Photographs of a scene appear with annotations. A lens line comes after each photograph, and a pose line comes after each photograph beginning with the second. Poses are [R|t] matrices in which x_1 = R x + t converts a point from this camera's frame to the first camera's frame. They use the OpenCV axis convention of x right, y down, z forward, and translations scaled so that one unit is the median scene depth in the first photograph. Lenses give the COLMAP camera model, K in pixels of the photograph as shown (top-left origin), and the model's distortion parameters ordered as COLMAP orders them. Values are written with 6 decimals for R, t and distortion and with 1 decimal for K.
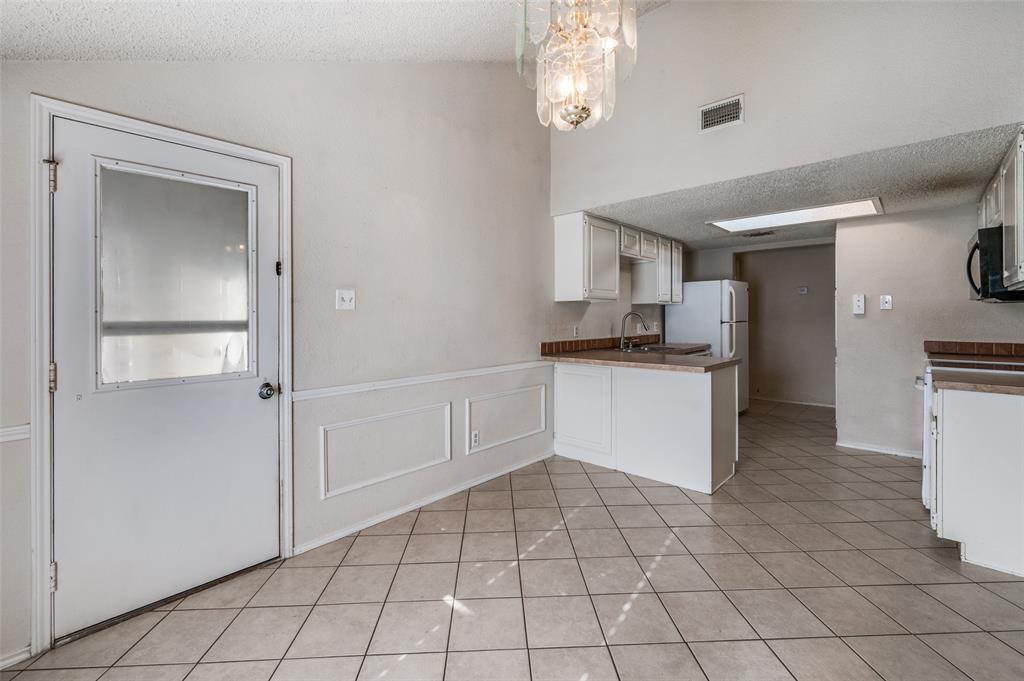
lens RADIAL K [[440.7, 0, 518.6], [0, 440.7, 321.2], [0, 0, 1]] dist [-0.000370, 0.000031]
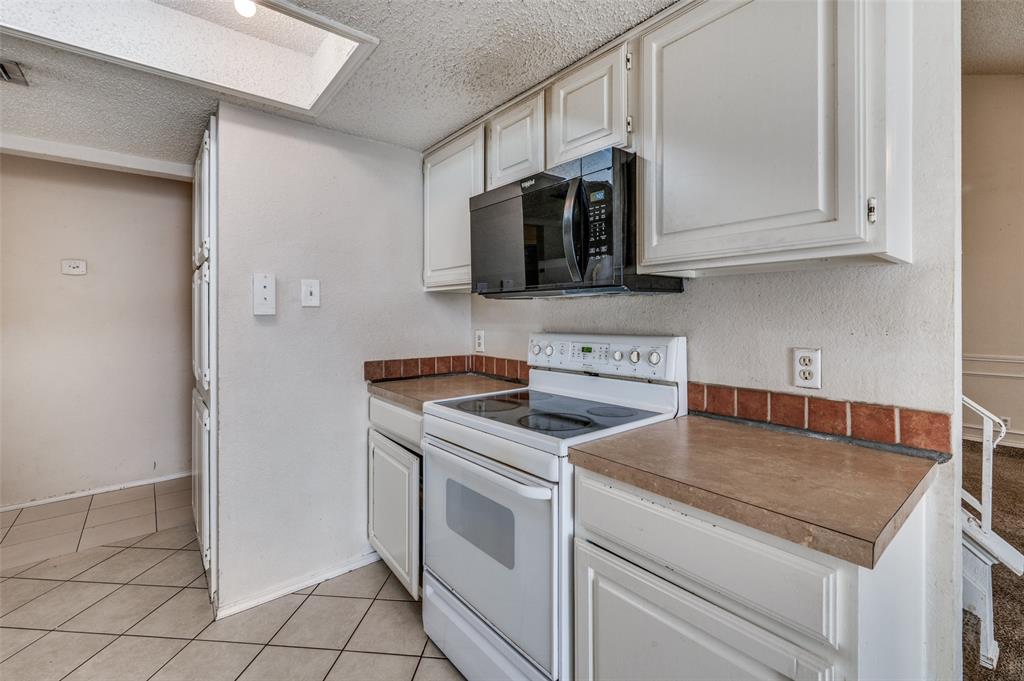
lens RADIAL K [[440.1, 0, 511.9], [0, 440.1, 315.8], [0, 0, 1]] dist [-0.001175, 0.000165]
pose [[0.141830, 0.002123, 0.989889, 0.347819], [0.011564, 0.999926, -0.003802, -0.011111], [-0.989823, 0.011987, 0.141795, 0.683187]]
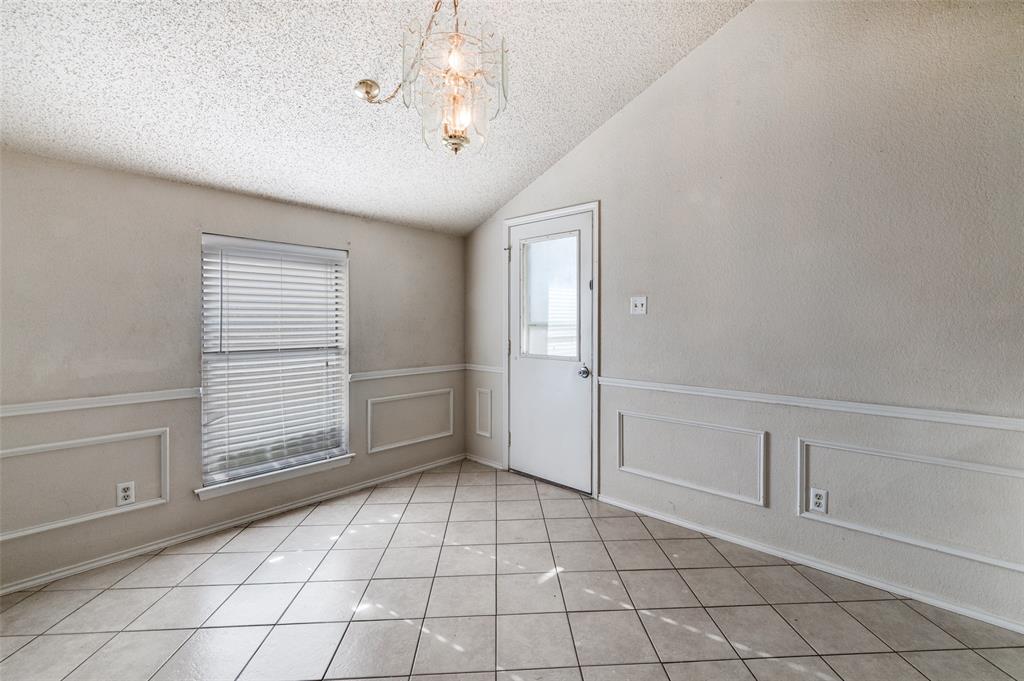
lens RADIAL K [[449.4, 0, 524.4], [0, 449.4, 323.1], [0, 0, 1]] dist [0.001191, 0.000592]
pose [[0.004306, 0.009370, -0.999947, 0.481650], [-0.014726, 0.999848, 0.009306, -0.006282], [0.999882, 0.014685, 0.004444, 0.436982]]
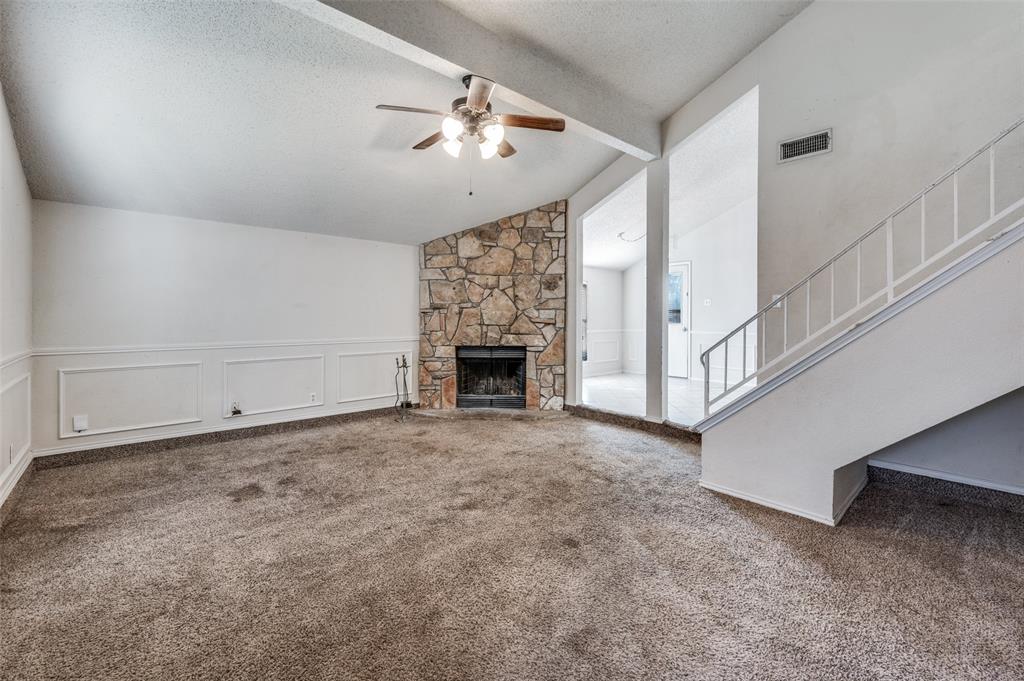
lens RADIAL K [[440.1, 0, 511.9], [0, 440.1, 315.8], [0, 0, 1]] dist [-0.001175, 0.000165]
pose [[-0.109094, 0.005364, -0.994017, 1.711011], [-0.011749, 0.999909, 0.006685, 0.023807], [0.993962, 0.012408, -0.109021, -0.002025]]
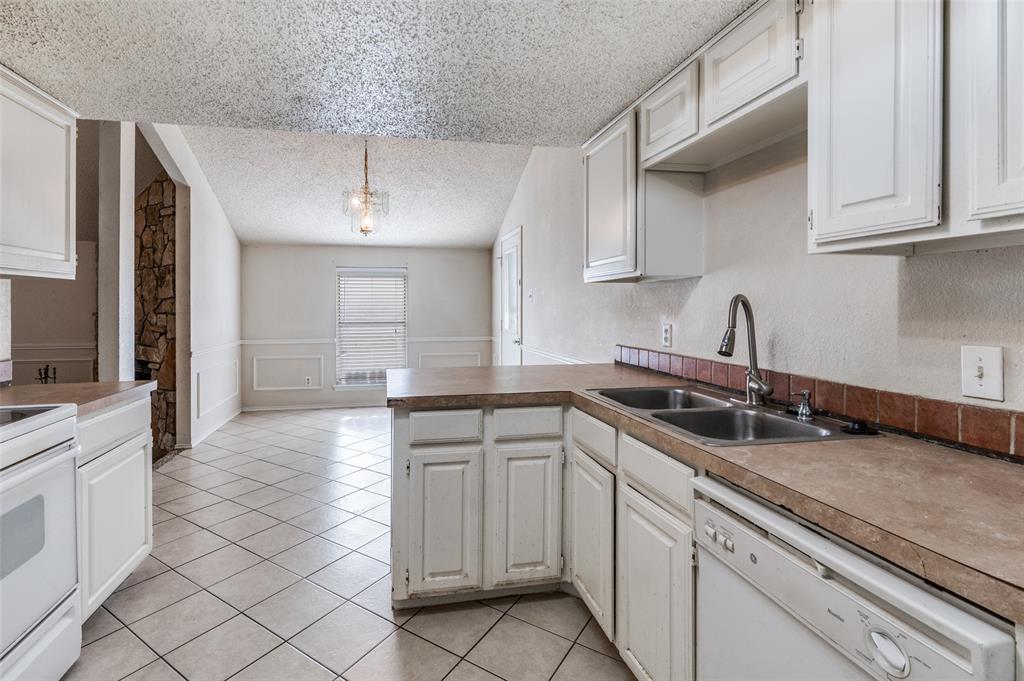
lens RADIAL K [[482.6, 0, 471.6], [0, 482.6, 304.3], [0, 0, 1]] dist [-0.000310, -0.000032]
pose [[-0.611010, 0.004049, -0.791612, 0.762126], [-0.001216, 0.999981, 0.006053, -0.018518], [0.791622, 0.004661, -0.610994, 1.226284]]
